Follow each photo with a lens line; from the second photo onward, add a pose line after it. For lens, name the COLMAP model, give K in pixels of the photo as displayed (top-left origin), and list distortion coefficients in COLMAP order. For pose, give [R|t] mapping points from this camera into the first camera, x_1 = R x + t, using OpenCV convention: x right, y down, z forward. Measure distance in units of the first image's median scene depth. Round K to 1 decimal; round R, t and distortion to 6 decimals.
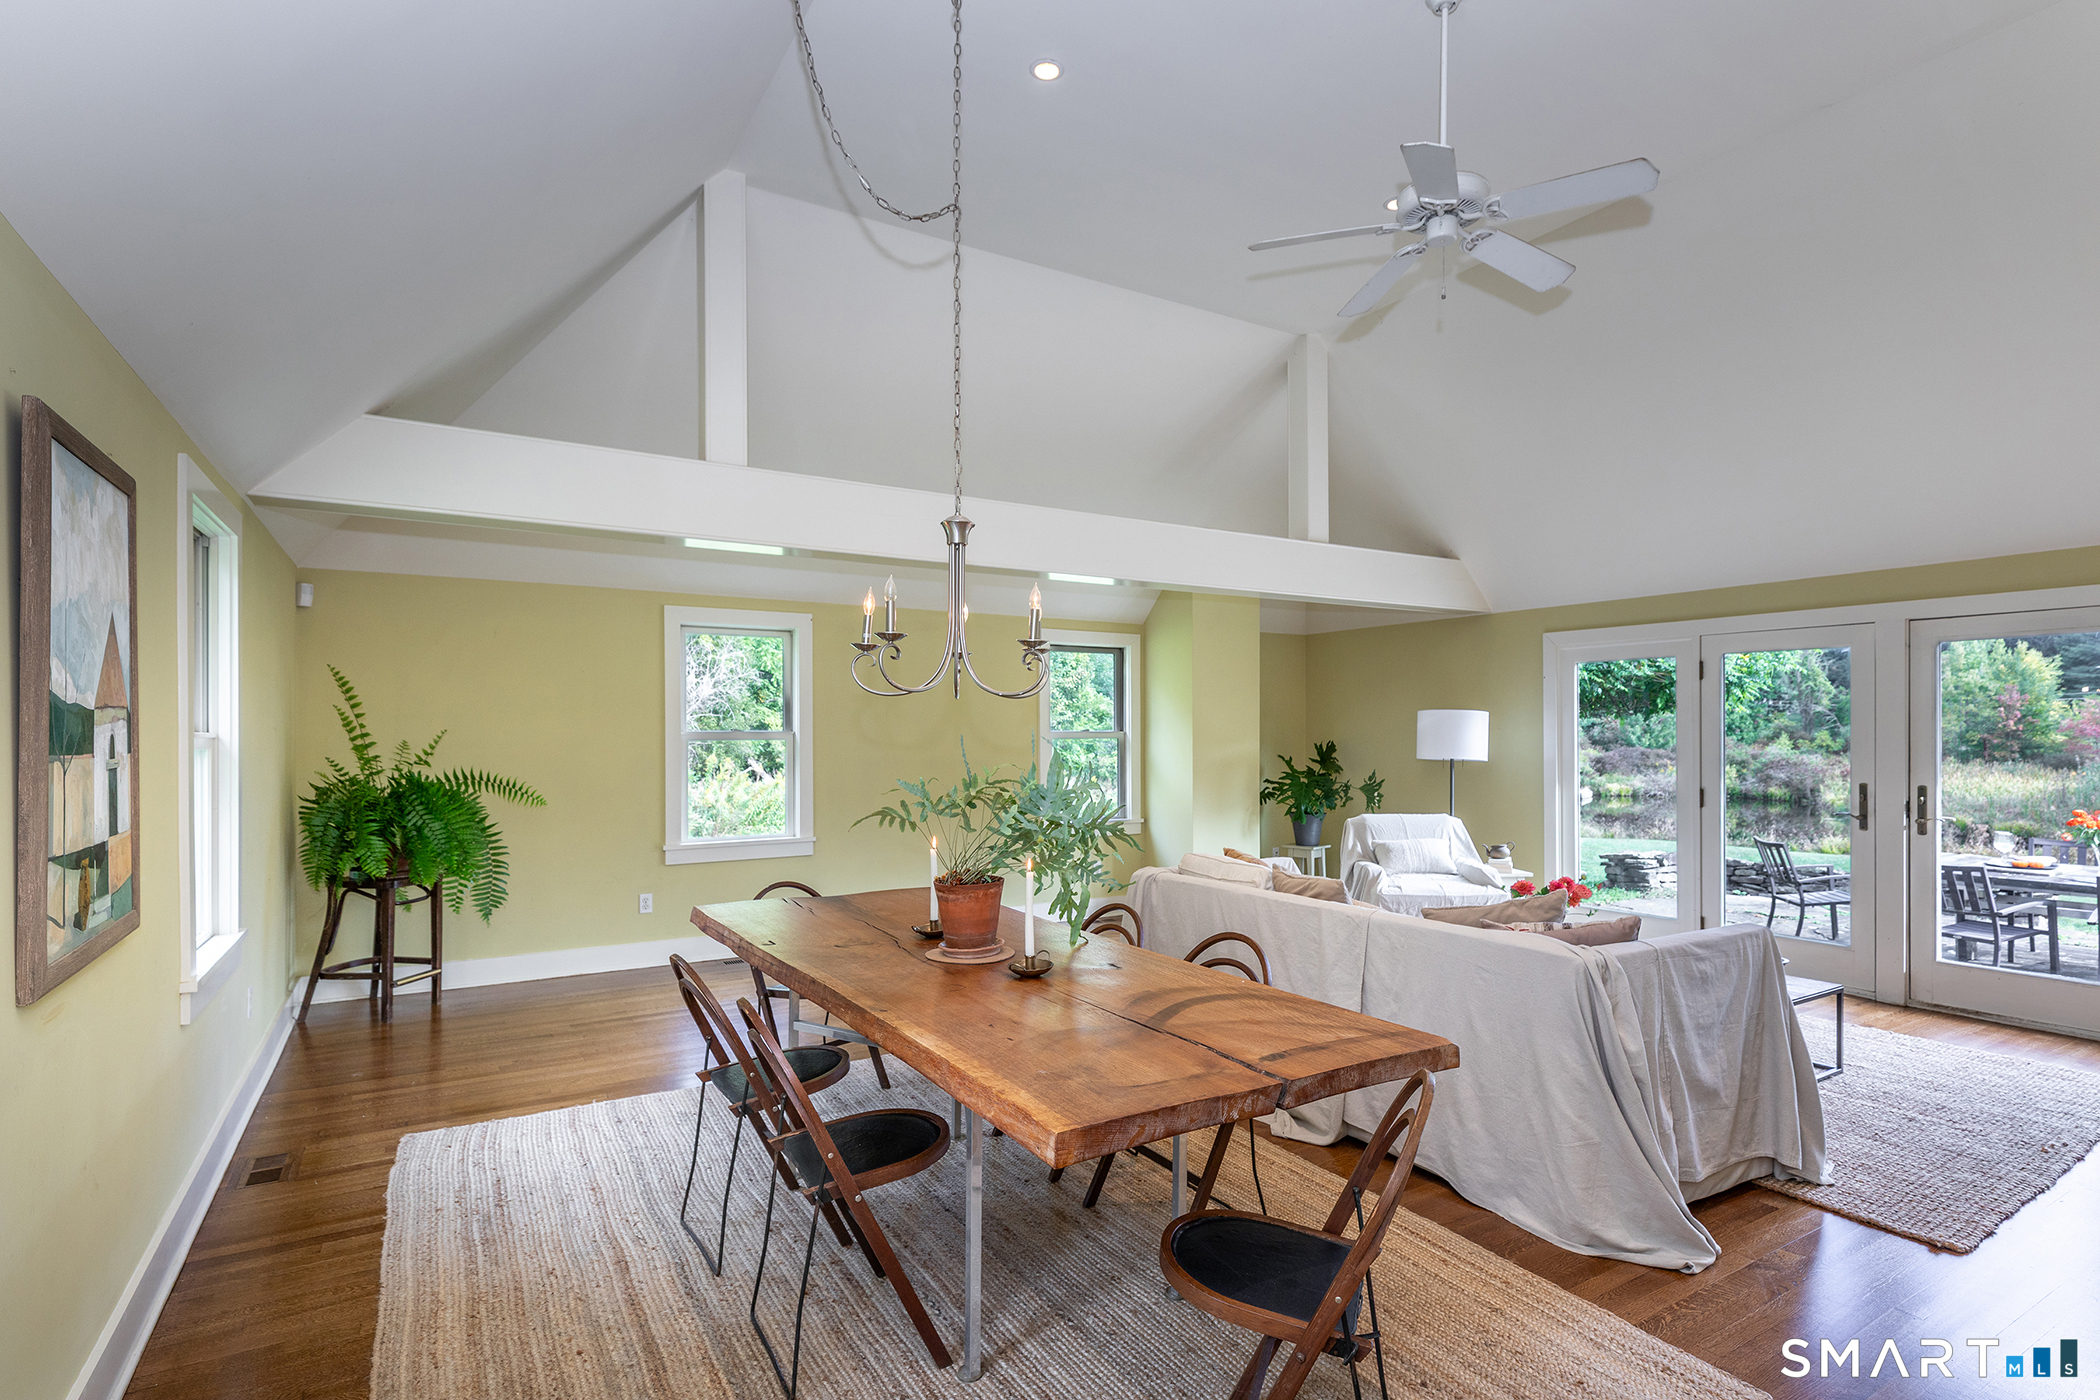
lens RADIAL K [[1027.1, 0, 1051.7], [0, 1027.1, 720.3], [0, 0, 1]] dist [0.031929, -0.018122]
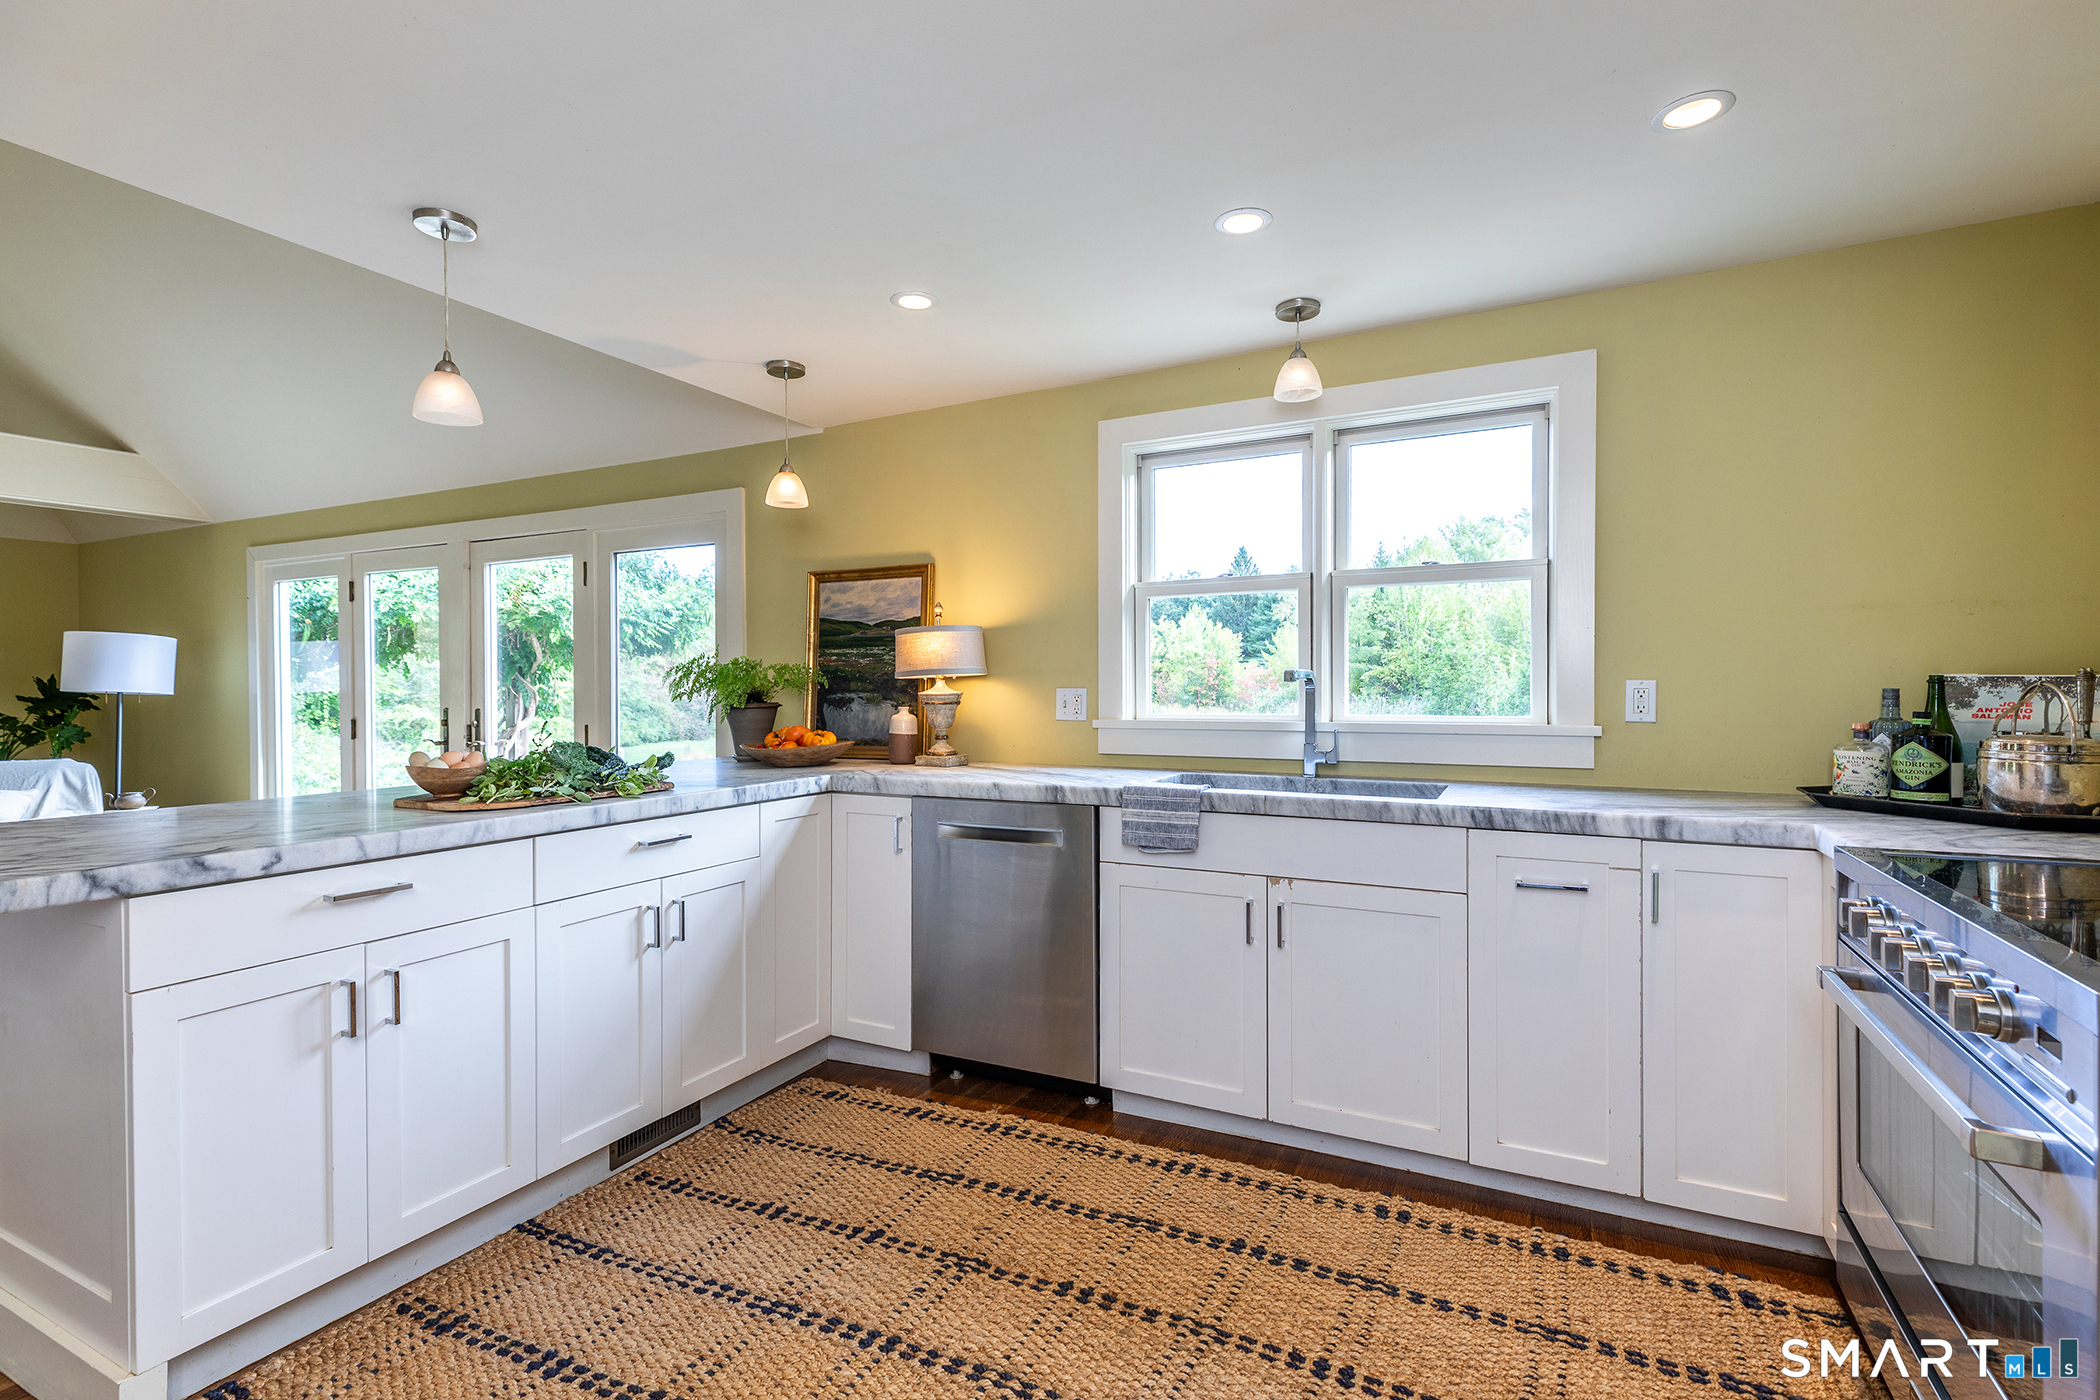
lens RADIAL K [[991.5, 0, 1050.0], [0, 991.5, 700.0], [0, 0, 1]] dist [0.000465, 0.000025]
pose [[0.847634, -0.005432, 0.530554, 0.714130], [-0.007948, 0.999705, 0.022934, 0.023805], [-0.530522, -0.023656, 0.847341, -0.101452]]
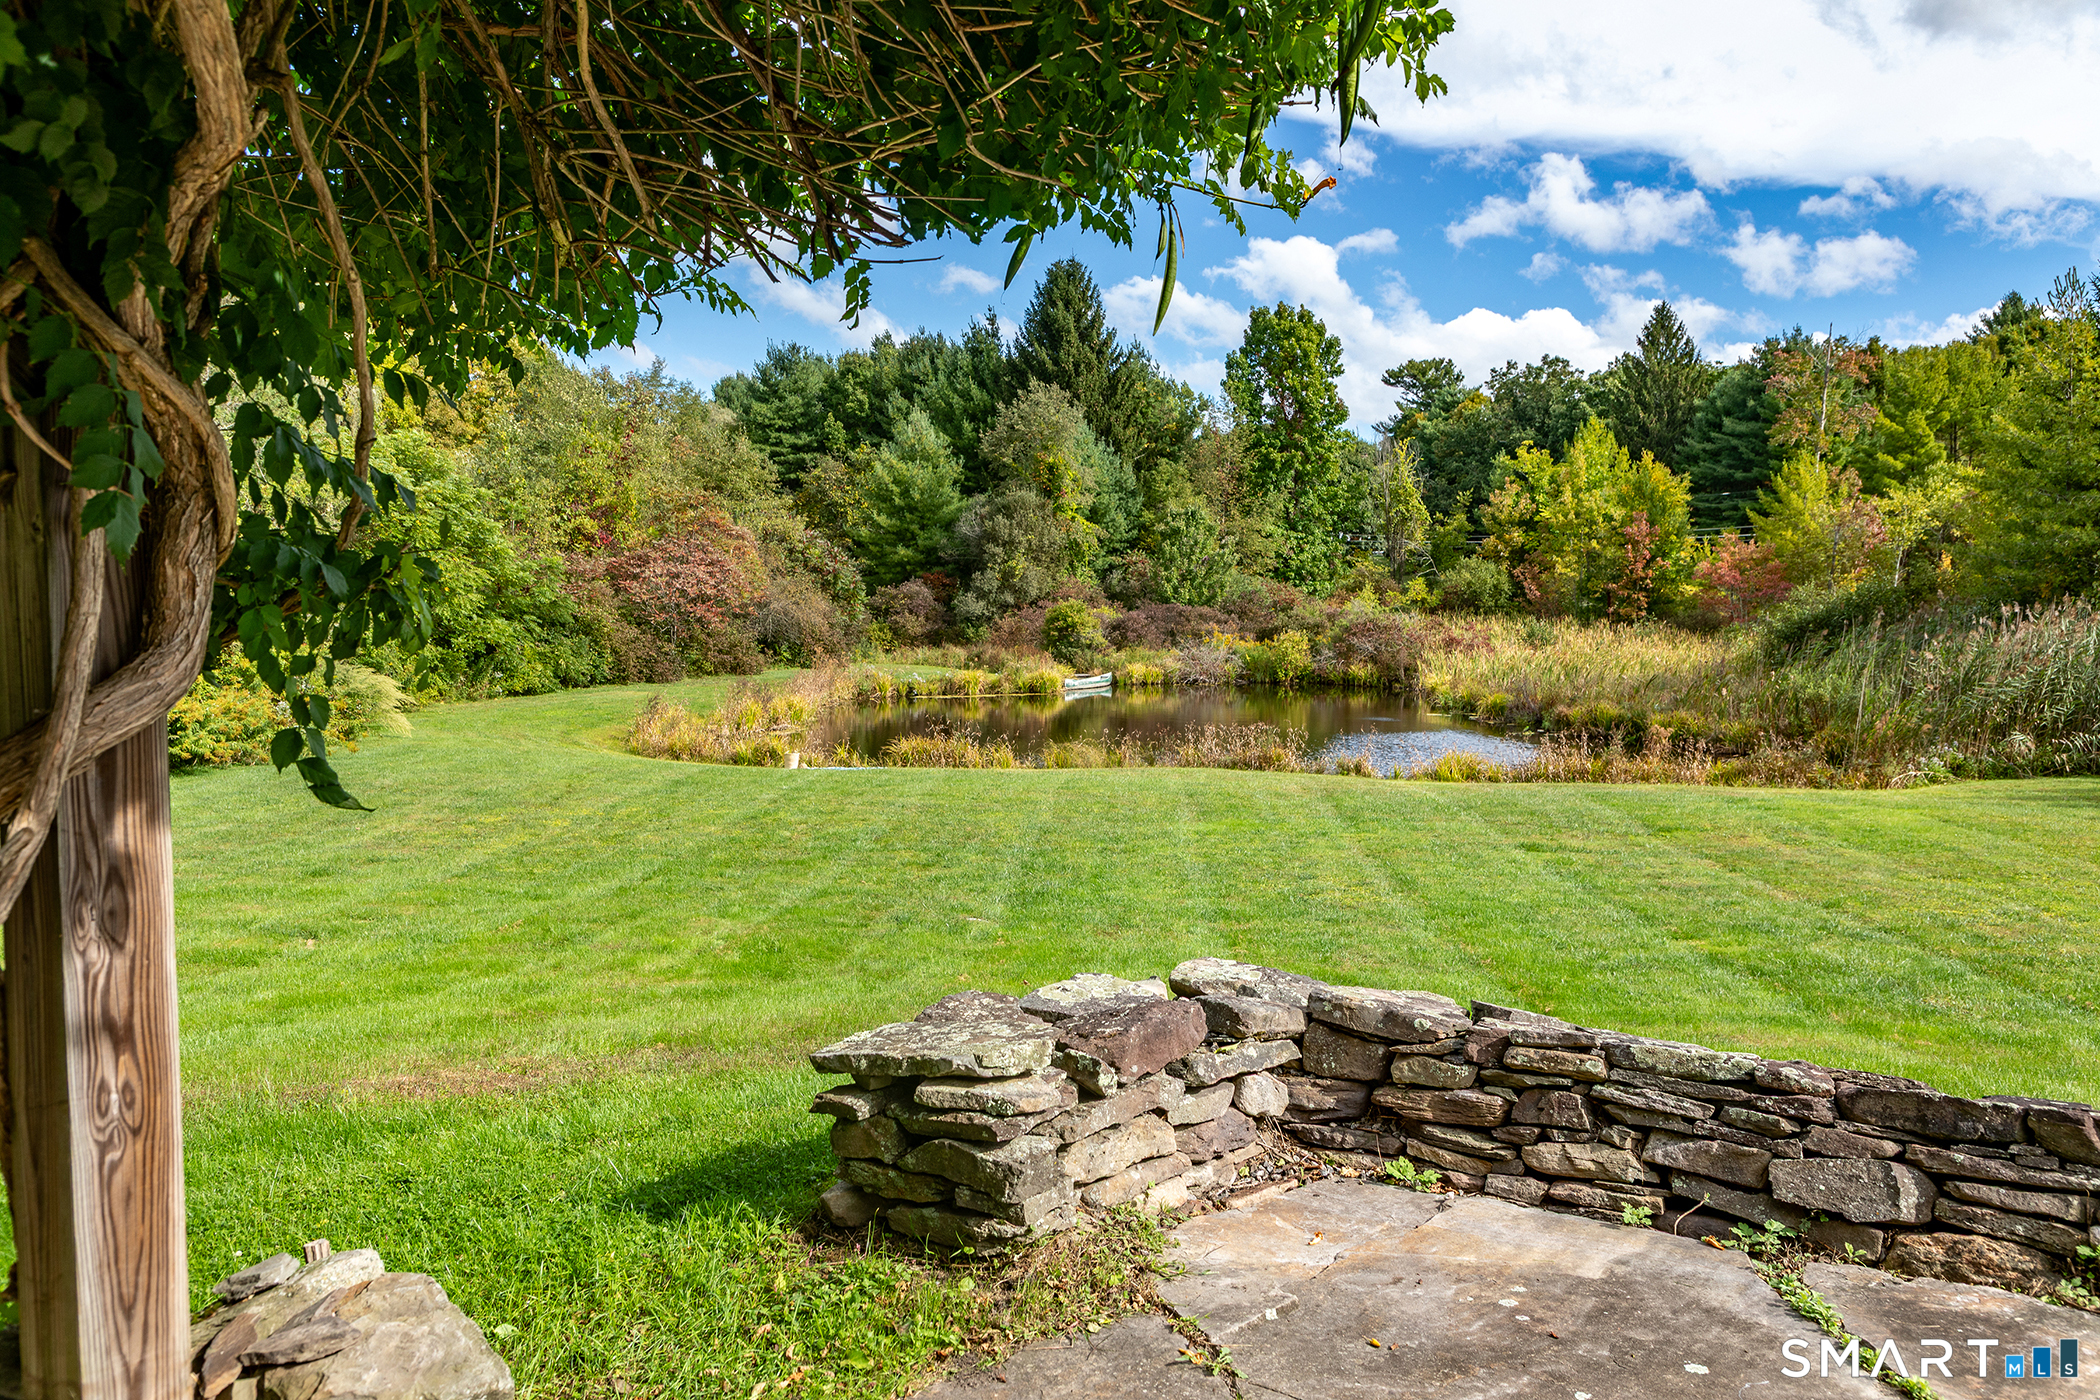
lens RADIAL K [[1798.1, 0, 1050.0], [0, 1798.1, 700.0], [0, 0, 1]] dist [-0.001157, 0.000163]
pose [[0.903470, -0.024372, 0.427958, 0.866034], [-0.008427, 0.997180, 0.074579, 0.084396], [-0.428569, -0.070986, 0.900716, 1.391064]]
